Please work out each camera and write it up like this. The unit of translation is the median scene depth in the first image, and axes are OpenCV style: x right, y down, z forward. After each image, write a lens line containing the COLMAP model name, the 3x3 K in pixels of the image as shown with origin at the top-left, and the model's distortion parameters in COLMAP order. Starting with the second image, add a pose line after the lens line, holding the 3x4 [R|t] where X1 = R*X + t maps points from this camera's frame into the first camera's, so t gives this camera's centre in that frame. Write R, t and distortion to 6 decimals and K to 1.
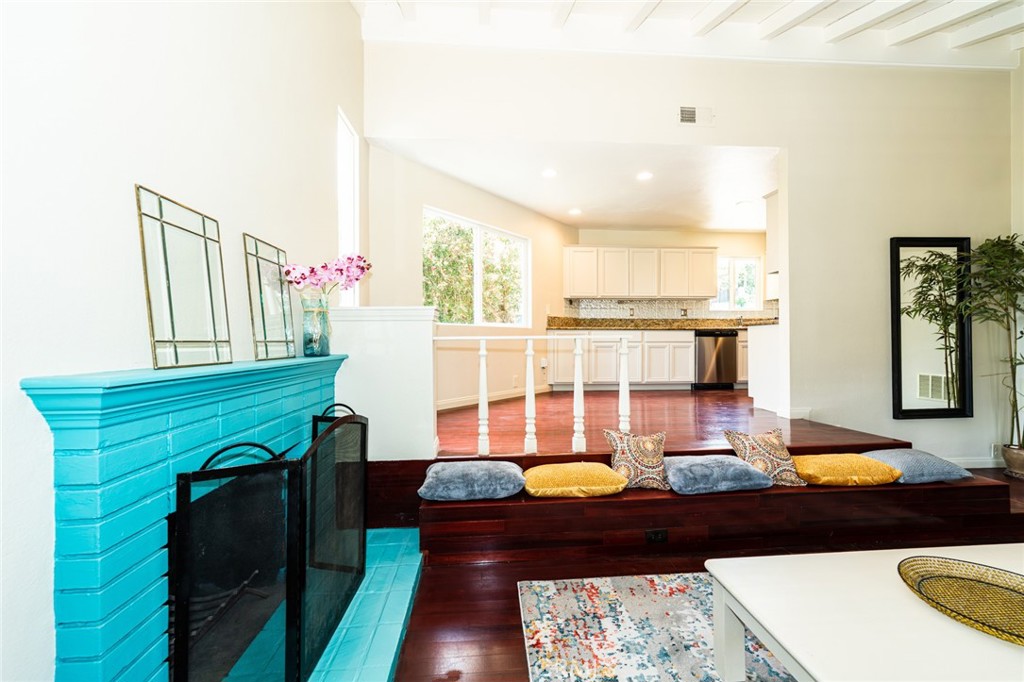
lens RADIAL K [[411.9, 0, 511.4], [0, 411.9, 342.0], [0, 0, 1]] dist [-0.001488, 0.000225]
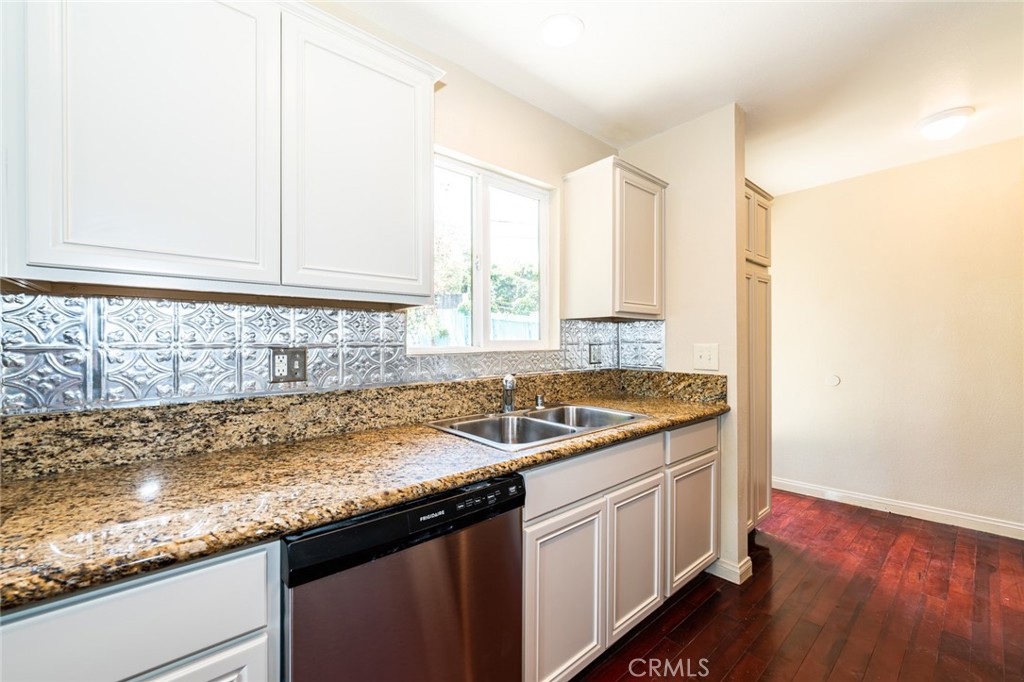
lens RADIAL K [[423.9, 0, 507.0], [0, 423.9, 329.8], [0, 0, 1]] dist [0.000101, 0.000137]
pose [[0.801374, 0.020775, 0.597802, 0.645114], [-0.010145, 0.999725, -0.021143, -0.145349], [-0.598077, 0.010879, 0.801365, 1.298785]]
